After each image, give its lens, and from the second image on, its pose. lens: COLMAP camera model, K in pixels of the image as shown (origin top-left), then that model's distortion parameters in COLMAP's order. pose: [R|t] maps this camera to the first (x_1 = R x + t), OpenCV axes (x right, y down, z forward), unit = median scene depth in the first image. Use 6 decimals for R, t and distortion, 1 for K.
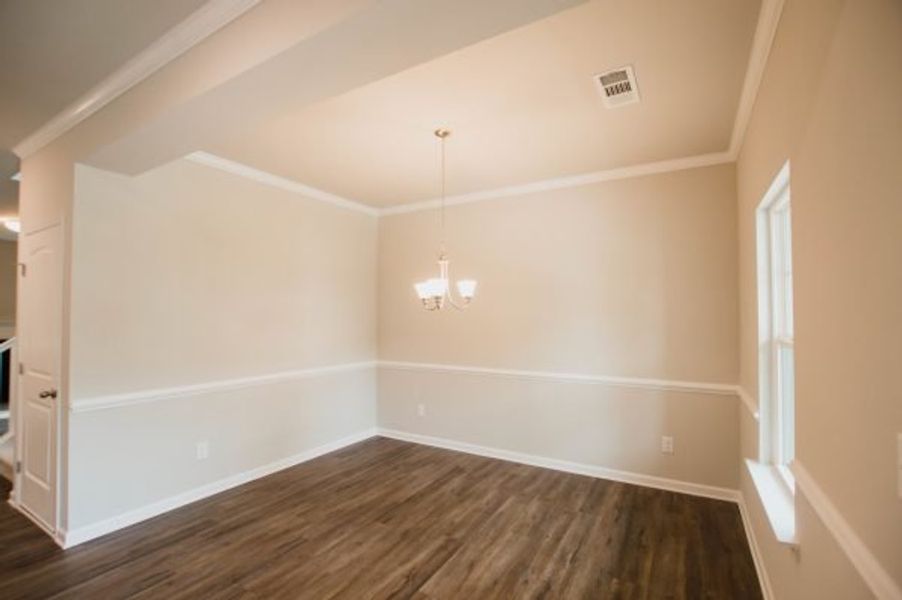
lens RADIAL K [[417.7, 0, 452.1], [0, 417.7, 309.4], [0, 0, 1]] dist [-0.002278, 0.000492]
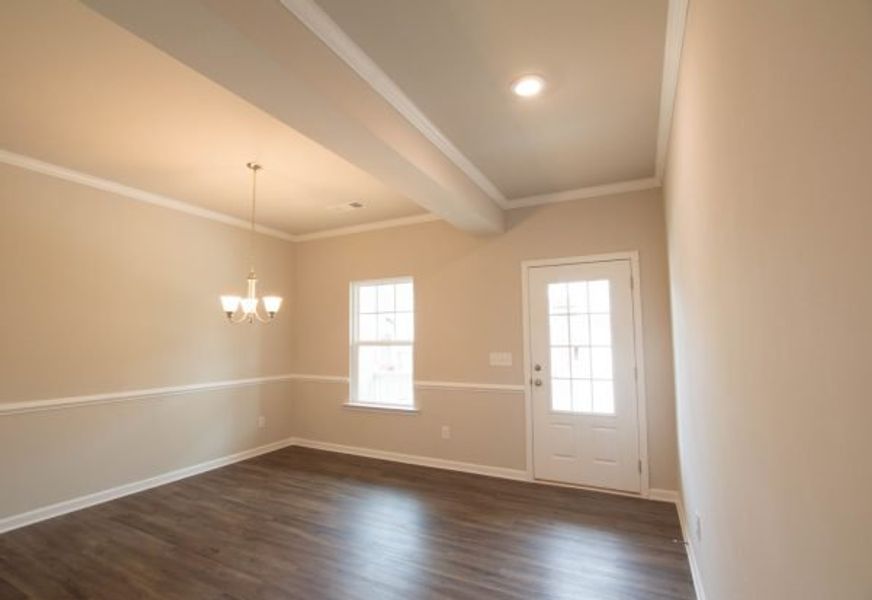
lens RADIAL K [[393.3, 0, 436.4], [0, 393.3, 301.5], [0, 0, 1]] dist [-0.003167, -0.000391]
pose [[-0.039688, 0.089383, 0.995206, -0.950288], [-0.002047, 0.995982, -0.089535, 0.032216], [-0.999210, -0.005591, -0.039346, 0.482395]]
